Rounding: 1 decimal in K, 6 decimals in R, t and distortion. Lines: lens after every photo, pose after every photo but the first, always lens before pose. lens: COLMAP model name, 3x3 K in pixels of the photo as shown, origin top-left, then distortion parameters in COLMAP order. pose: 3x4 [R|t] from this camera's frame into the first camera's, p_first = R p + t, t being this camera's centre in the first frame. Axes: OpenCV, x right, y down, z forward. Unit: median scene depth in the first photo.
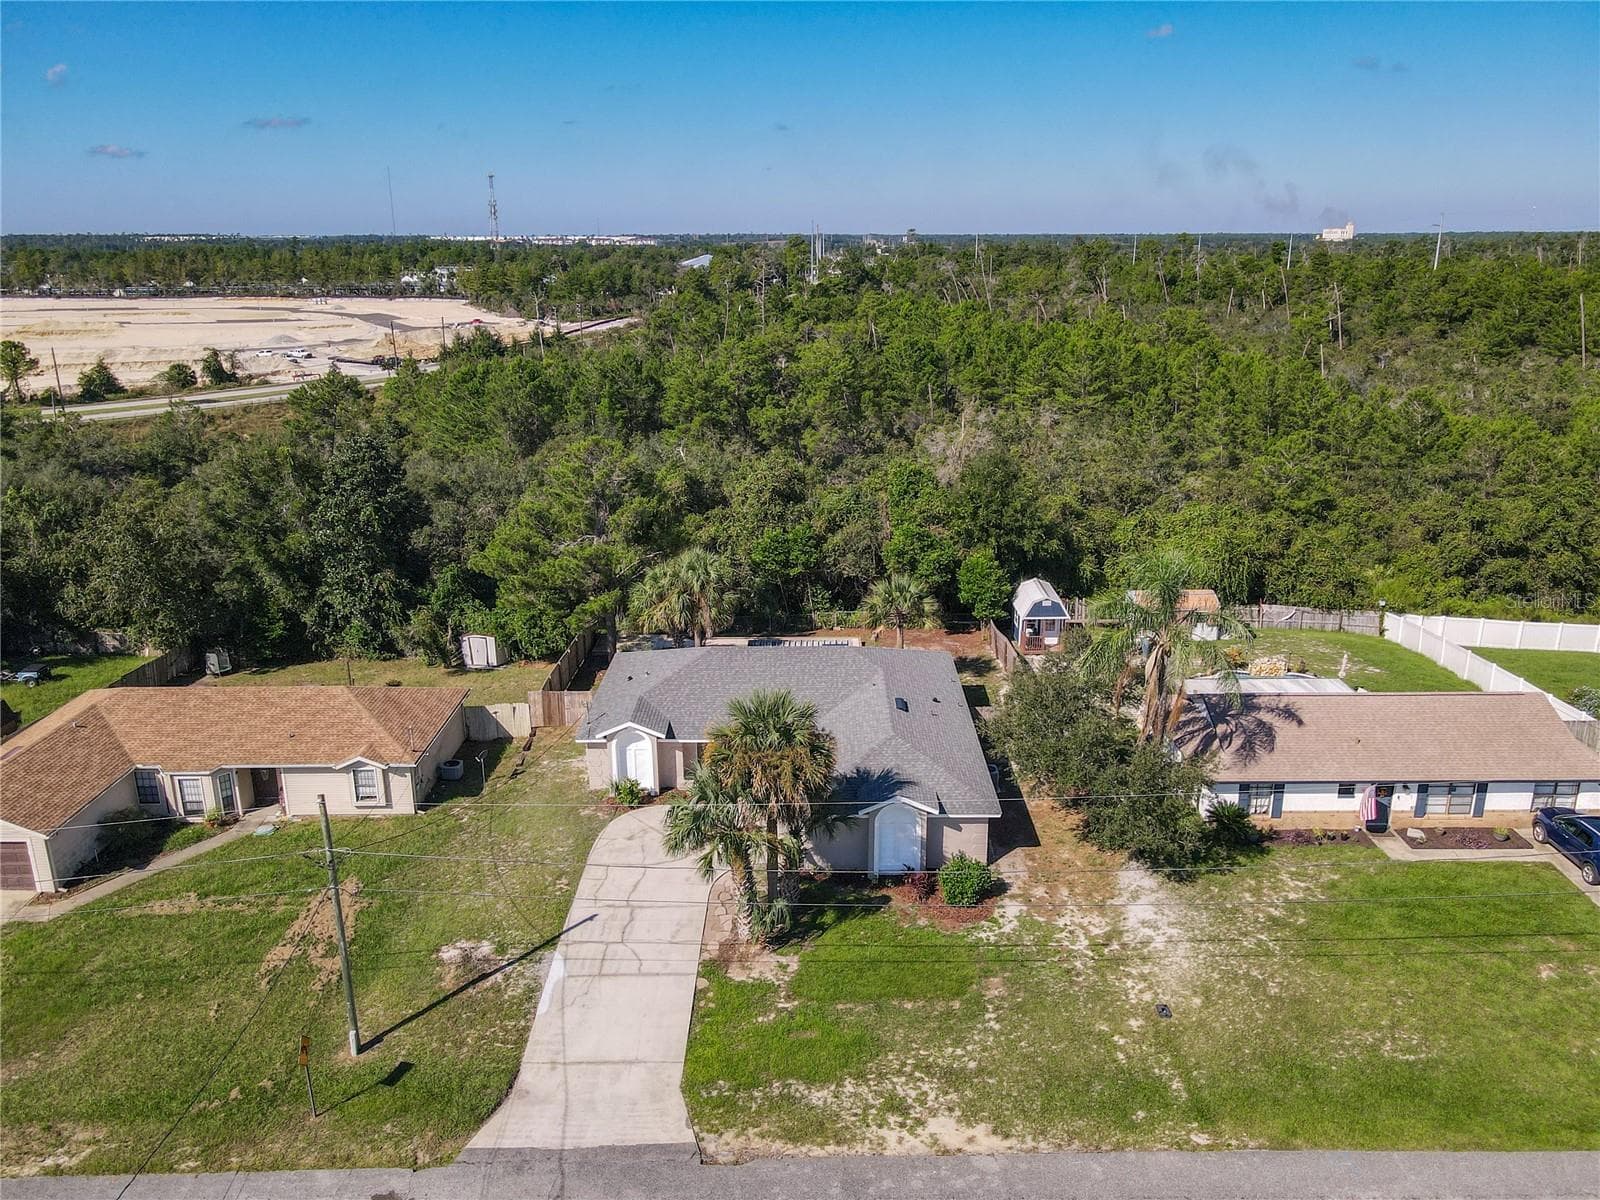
lens RADIAL K [[1196.5, 0, 820.2], [0, 1196.5, 604.9], [0, 0, 1]] dist [-0.001962, 0.008292]
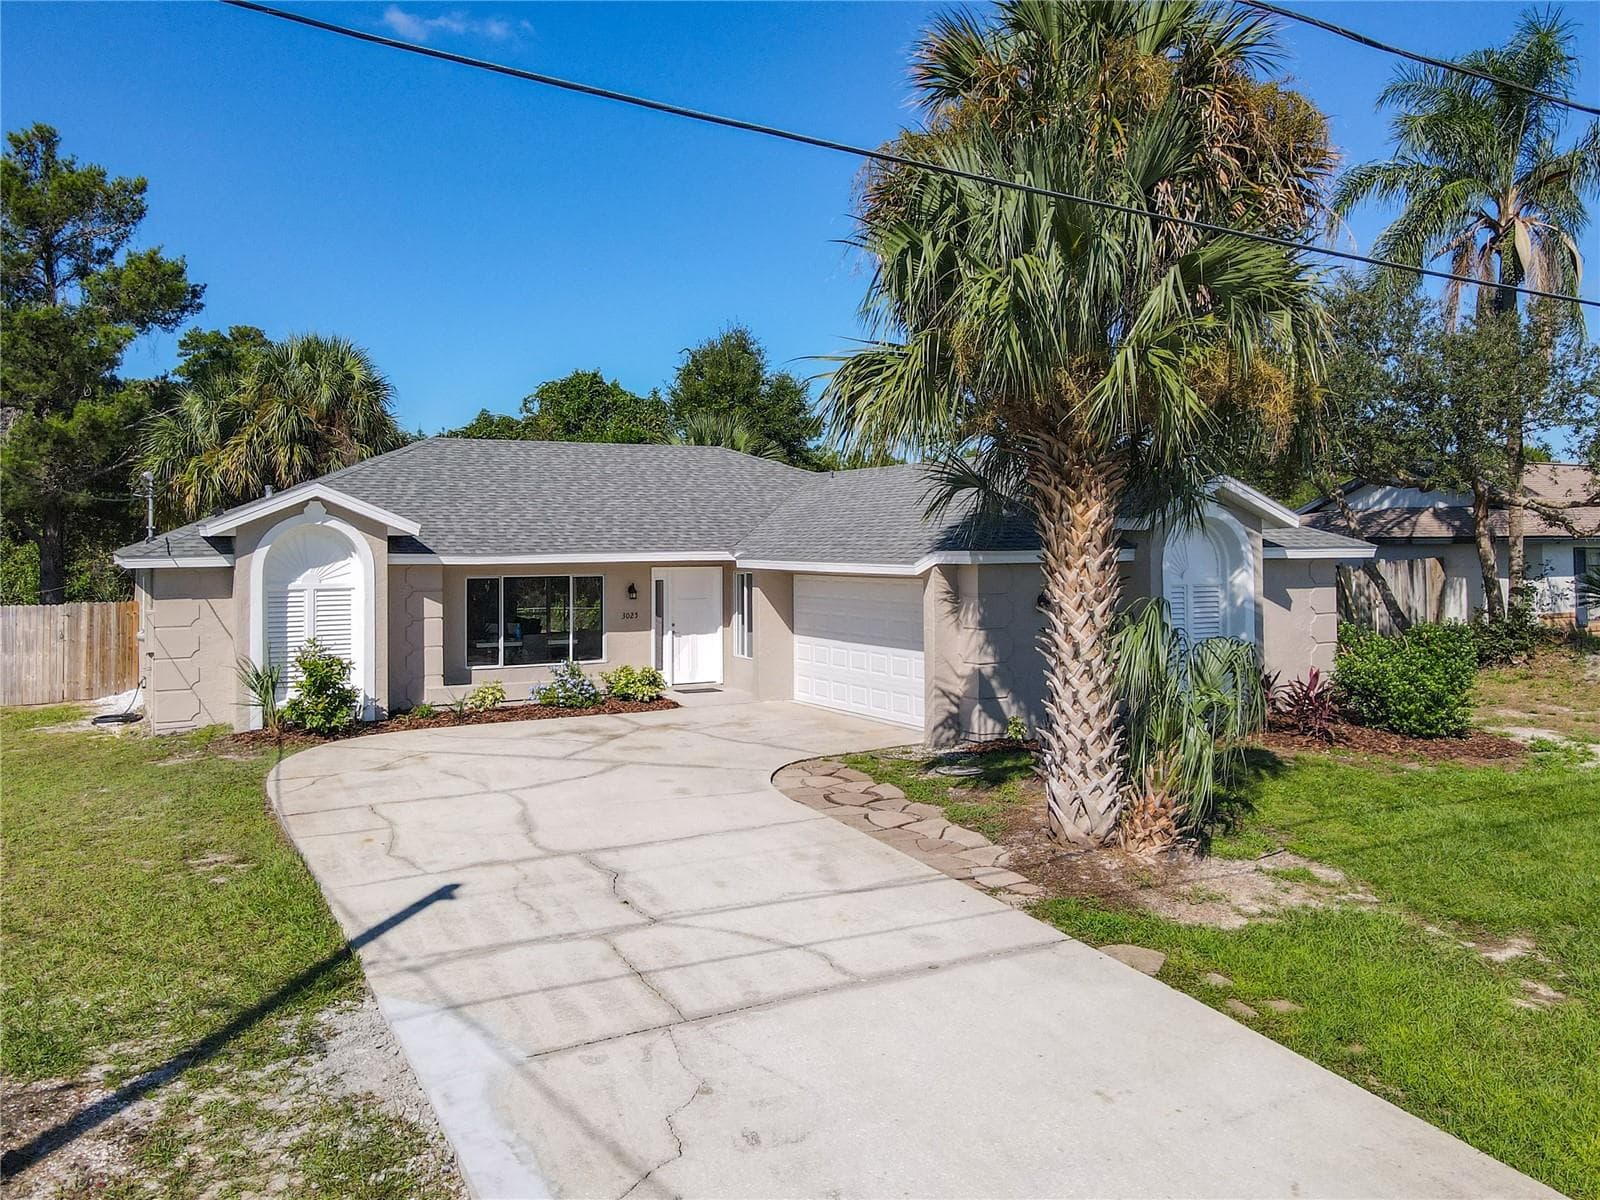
lens RADIAL K [[1302.5, 0, 797.1], [0, 1302.5, 506.5], [0, 0, 1]] dist [0.015850, 0.012418]
pose [[0.881999, 0.009339, 0.471158, -0.259373], [0.144557, 0.946241, -0.289364, 0.282092], [-0.448532, 0.323328, 0.833234, 0.752245]]
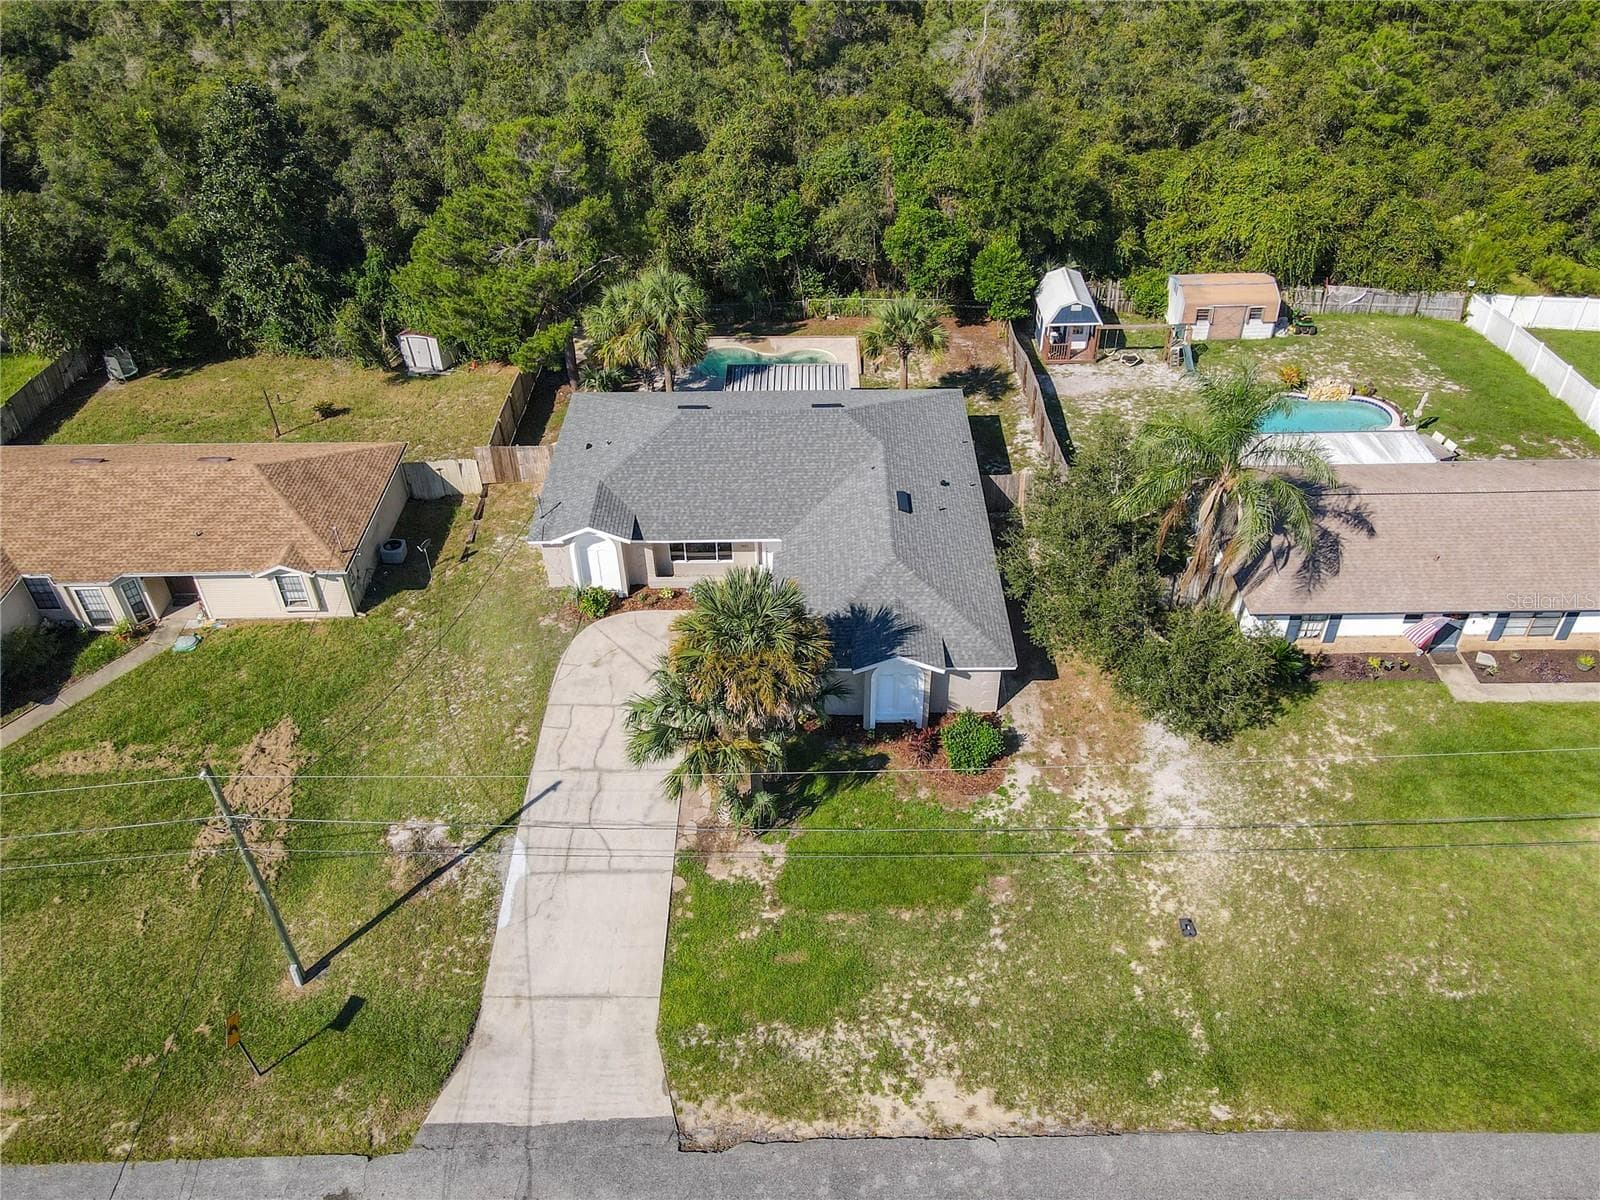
lens RADIAL K [[1208.3, 0, 818.7], [0, 1208.3, 554.9], [0, 0, 1]] dist [0.014832, 0.012819]
pose [[0.999982, -0.005667, -0.002150, 0.010131], [0.006061, 0.937683, 0.347438, -0.222948], [0.000047, -0.347444, 0.937701, 0.214673]]
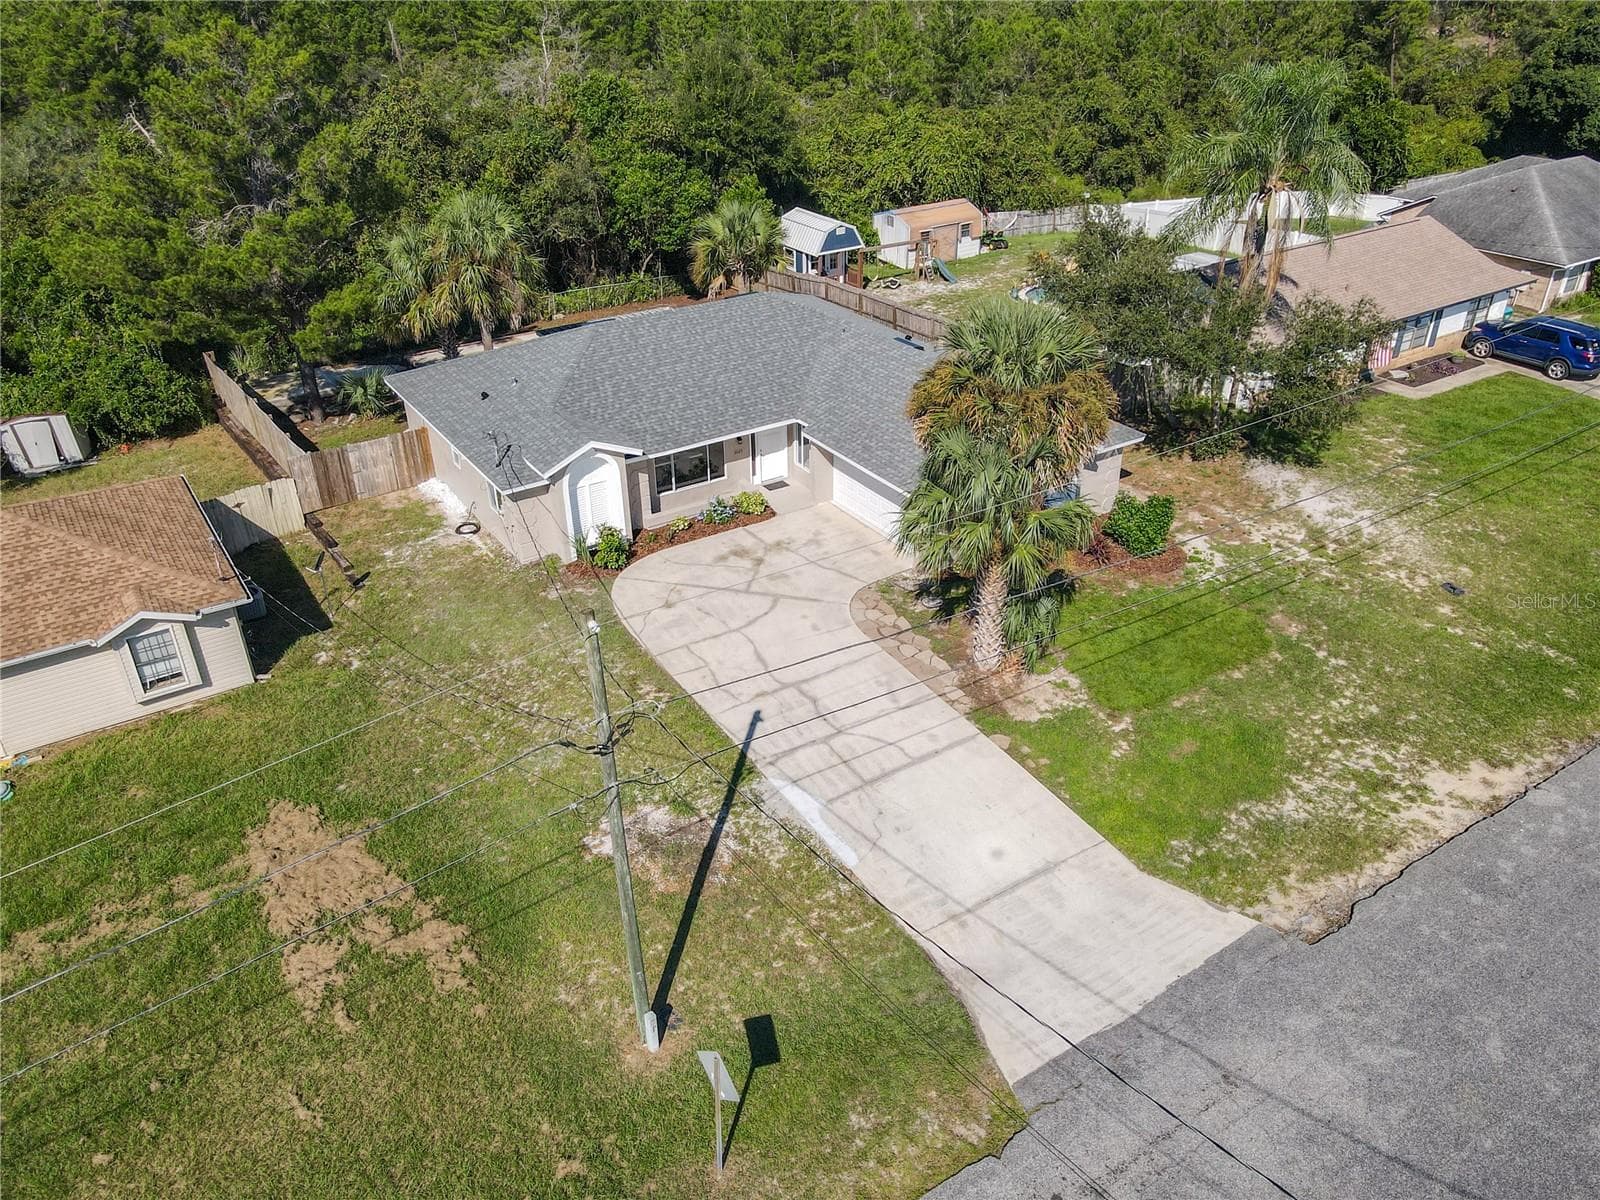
lens RADIAL K [[1200.0, 0, 821.4], [0, 1200.0, 620.2], [0, 0, 1]] dist [0.003945, 0.046498]
pose [[0.833776, -0.284737, 0.473015, -0.470703], [0.167756, 0.946900, 0.274296, 0.038277], [-0.526000, -0.149350, 0.837268, 0.454909]]
